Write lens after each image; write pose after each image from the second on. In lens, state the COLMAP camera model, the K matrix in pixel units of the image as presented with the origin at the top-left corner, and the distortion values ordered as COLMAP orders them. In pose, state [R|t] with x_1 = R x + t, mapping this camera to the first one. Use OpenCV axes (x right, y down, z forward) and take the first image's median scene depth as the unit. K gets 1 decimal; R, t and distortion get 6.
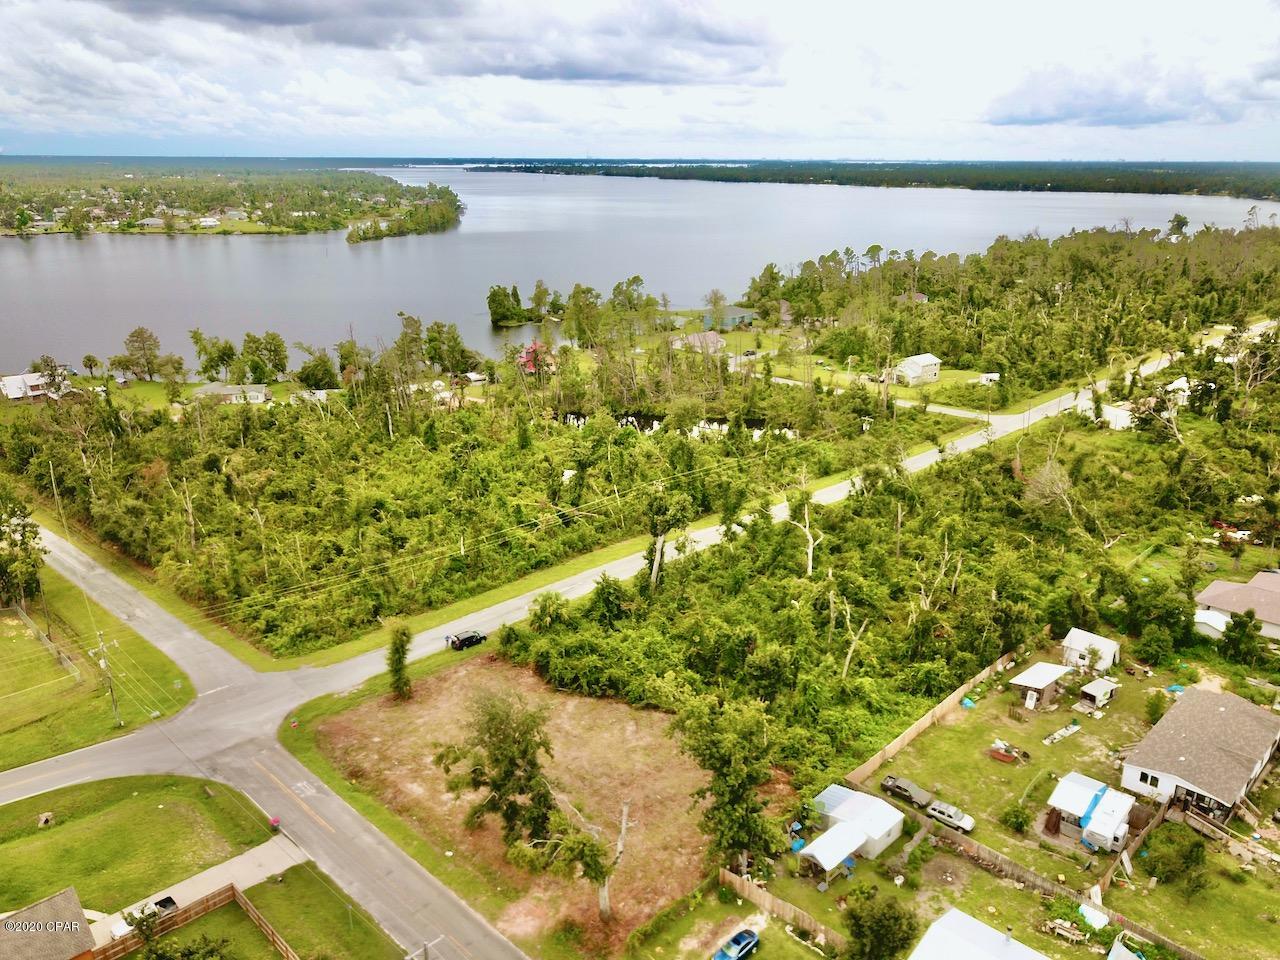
lens RADIAL K [[991.7, 0, 633.2], [0, 991.7, 481.9], [0, 0, 1]] dist [0.003030, 0.007390]
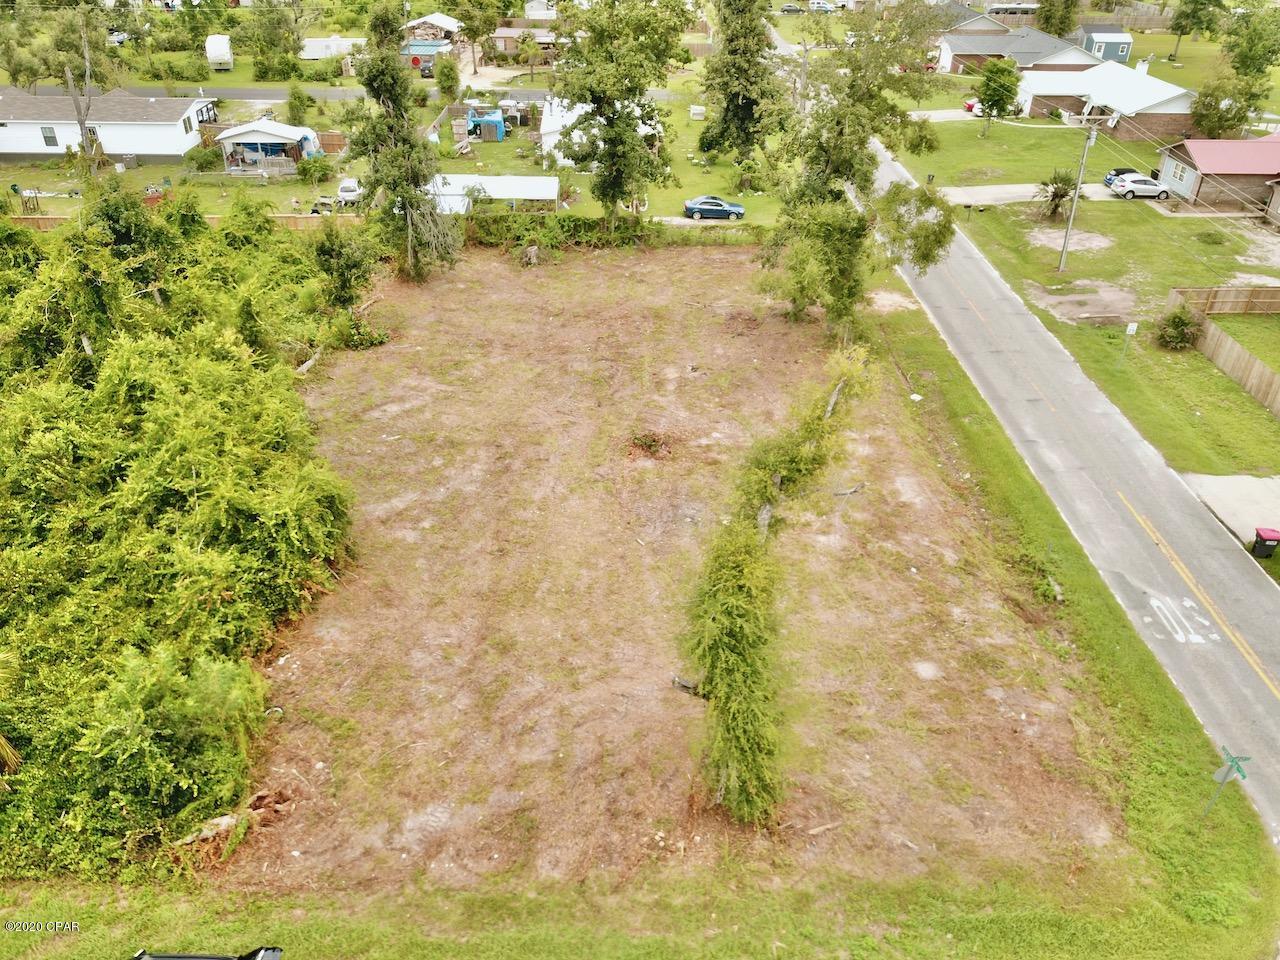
lens RADIAL K [[991.7, 0, 633.2], [0, 991.7, 481.9], [0, 0, 1]] dist [0.003030, 0.007390]
pose [[-0.716538, -0.379553, 0.585246, -0.259365], [0.204682, 0.687668, 0.696576, -0.008936], [-0.666842, 0.618913, -0.415053, 0.852514]]
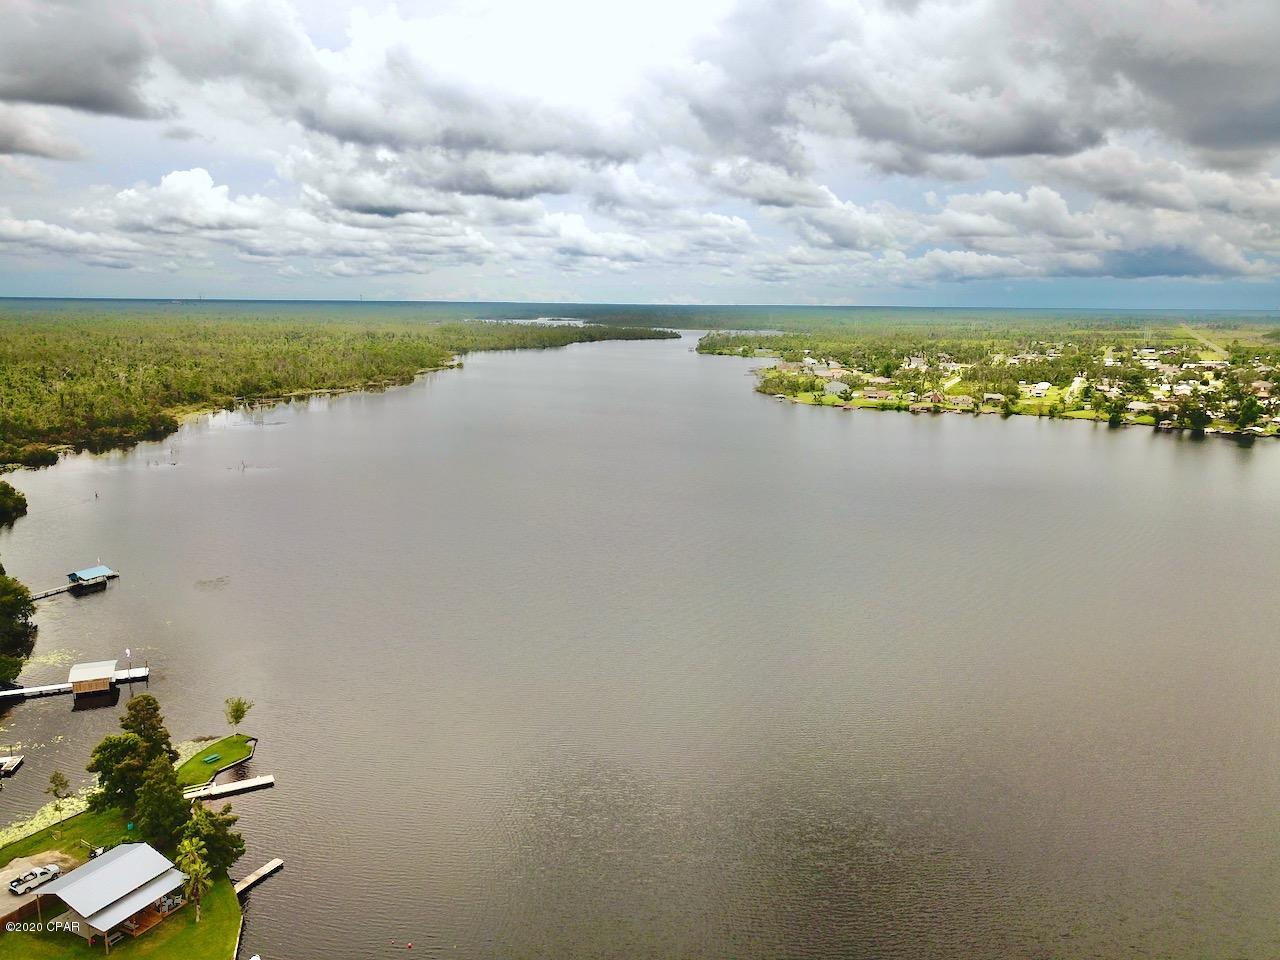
lens RADIAL K [[991.7, 0, 633.2], [0, 991.7, 481.9], [0, 0, 1]] dist [0.003030, 0.007390]
pose [[0.334571, 0.167332, -0.927395, -0.506764], [-0.300428, 0.951699, 0.063334, -0.716141], [0.893199, 0.257426, 0.368683, 1.959967]]
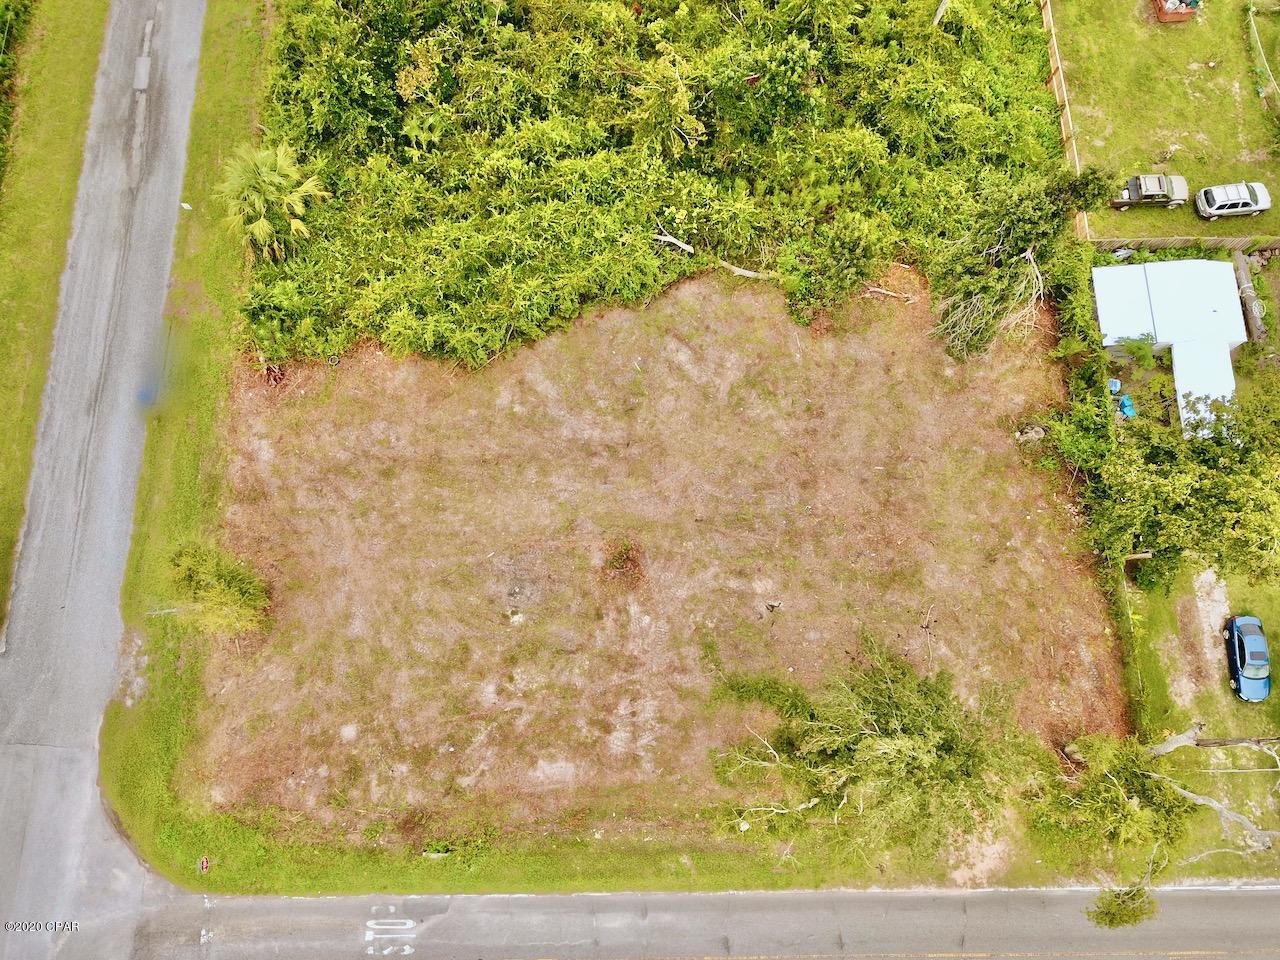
lens RADIAL K [[962.6, 0, 642.2], [0, 962.6, 478.2], [0, 0, 1]] dist [0.021736, -0.012014]
pose [[0.697009, -0.692362, 0.186582, -0.118858], [0.213244, 0.448572, 0.867935, -0.130354], [-0.684621, -0.565171, 0.460301, 0.559047]]
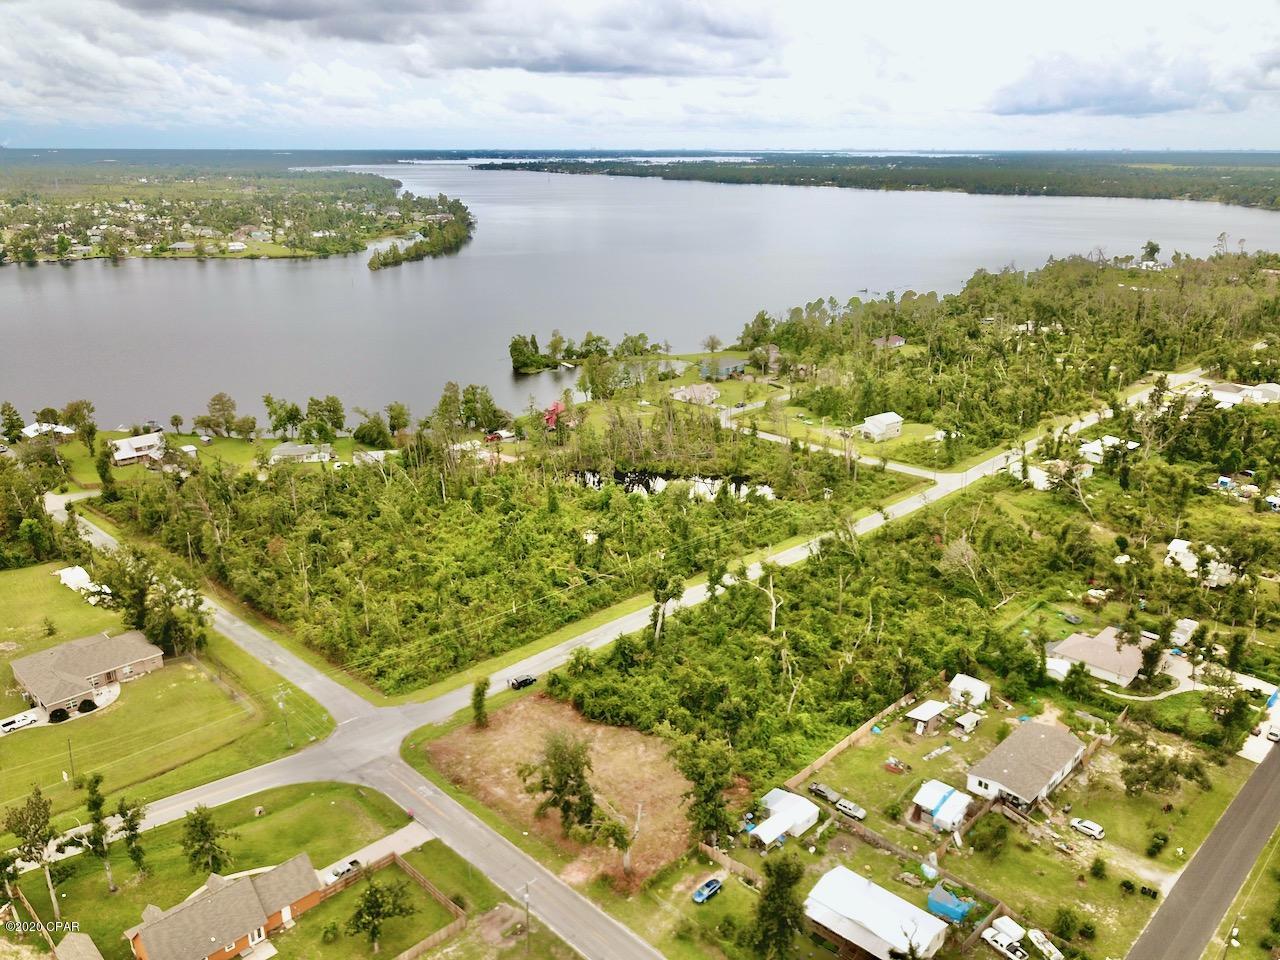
lens RADIAL K [[991.7, 0, 633.2], [0, 991.7, 481.9], [0, 0, 1]] dist [0.003030, 0.007390]
pose [[0.999990, -0.001719, -0.004148, -0.005961], [0.001759, 0.999952, 0.009642, -0.118081], [0.004131, -0.009649, 0.999945, -0.339256]]
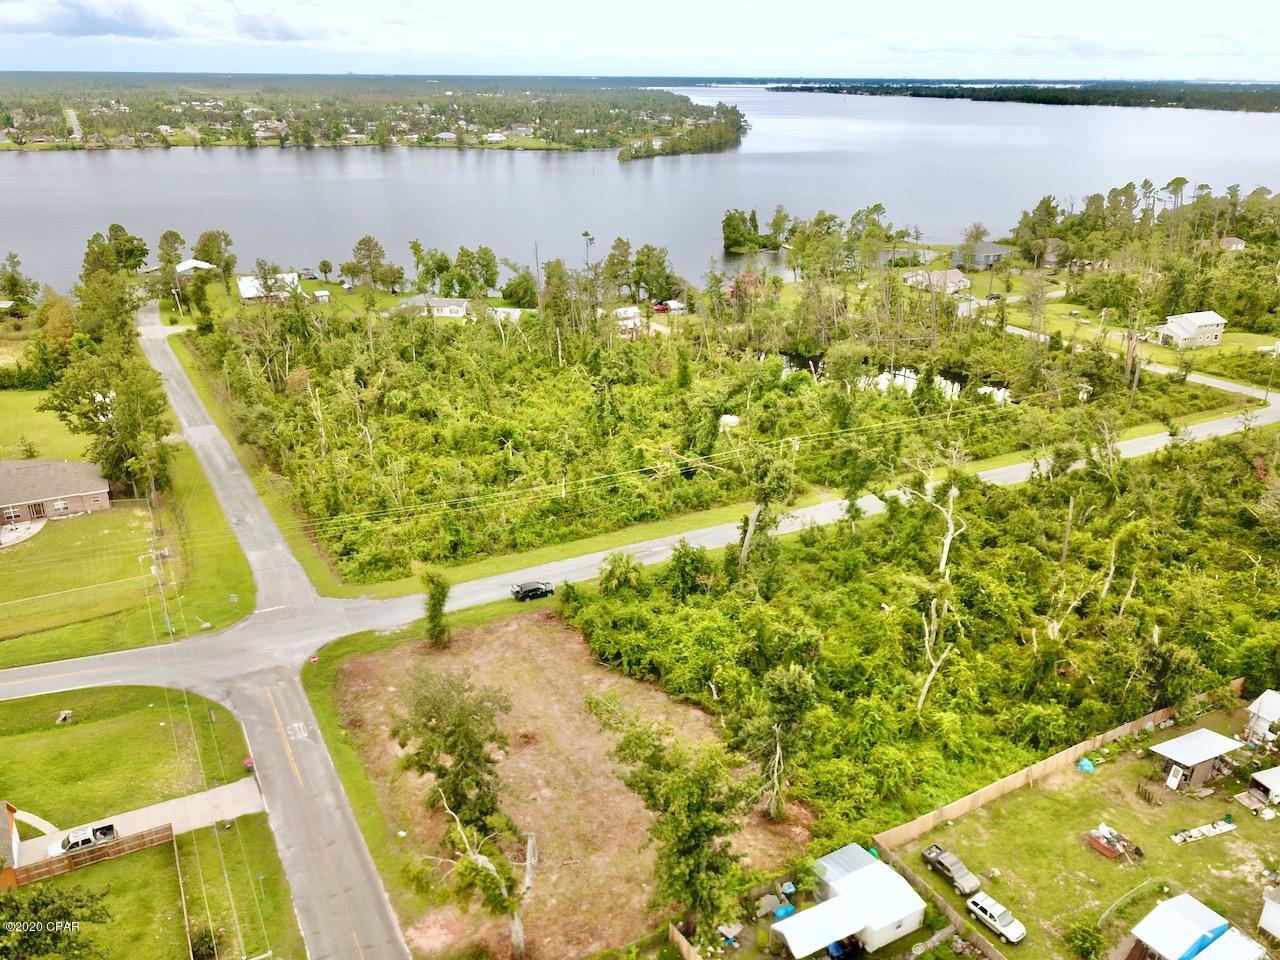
lens RADIAL K [[991.7, 0, 633.2], [0, 991.7, 481.9], [0, 0, 1]] dist [0.003030, 0.007390]
pose [[0.958259, 0.111114, -0.263425, 0.137956], [-0.092033, 0.992229, 0.083740, -0.025520], [0.270683, -0.056001, 0.961038, 0.125533]]
